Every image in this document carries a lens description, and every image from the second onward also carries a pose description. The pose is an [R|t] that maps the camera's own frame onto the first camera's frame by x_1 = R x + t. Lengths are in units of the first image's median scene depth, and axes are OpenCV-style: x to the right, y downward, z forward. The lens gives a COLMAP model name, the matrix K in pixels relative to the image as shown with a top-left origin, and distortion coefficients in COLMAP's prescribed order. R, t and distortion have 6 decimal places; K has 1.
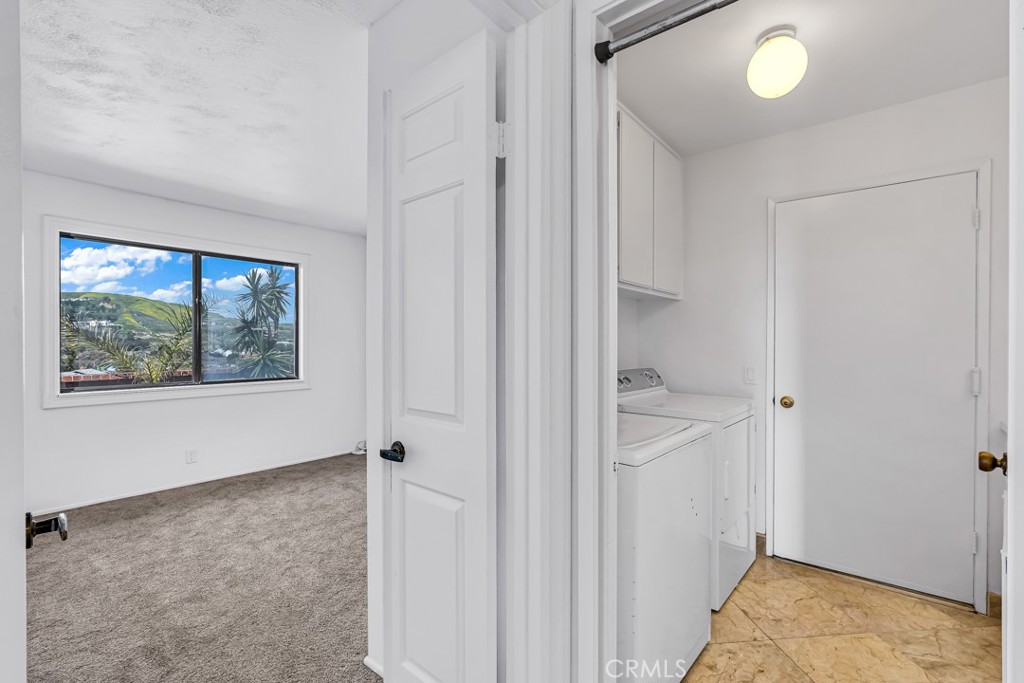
lens RADIAL K [[466.6, 0, 509.8], [0, 466.6, 343.8], [0, 0, 1]] dist [-0.011901, 0.005069]
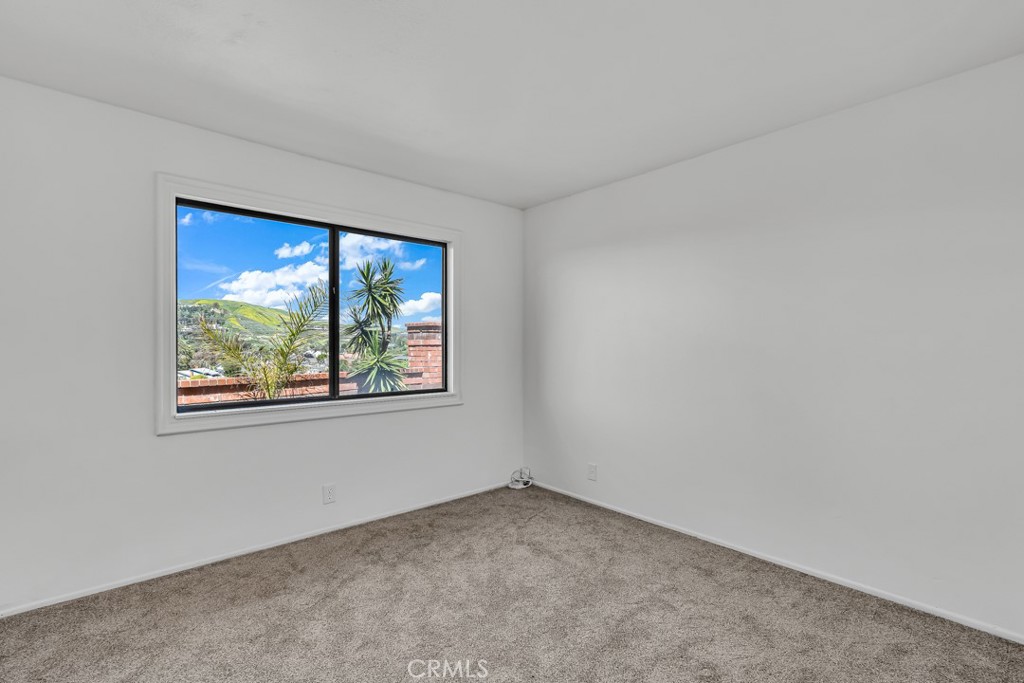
lens RADIAL K [[466.6, 0, 506.0], [0, 466.6, 345.8], [0, 0, 1]] dist [-0.011901, 0.005069]
pose [[0.987558, -0.000468, -0.157252, -0.268772], [0.000758, 0.999998, 0.001782, -0.001967], [0.157251, -0.001879, 0.987557, 0.281510]]
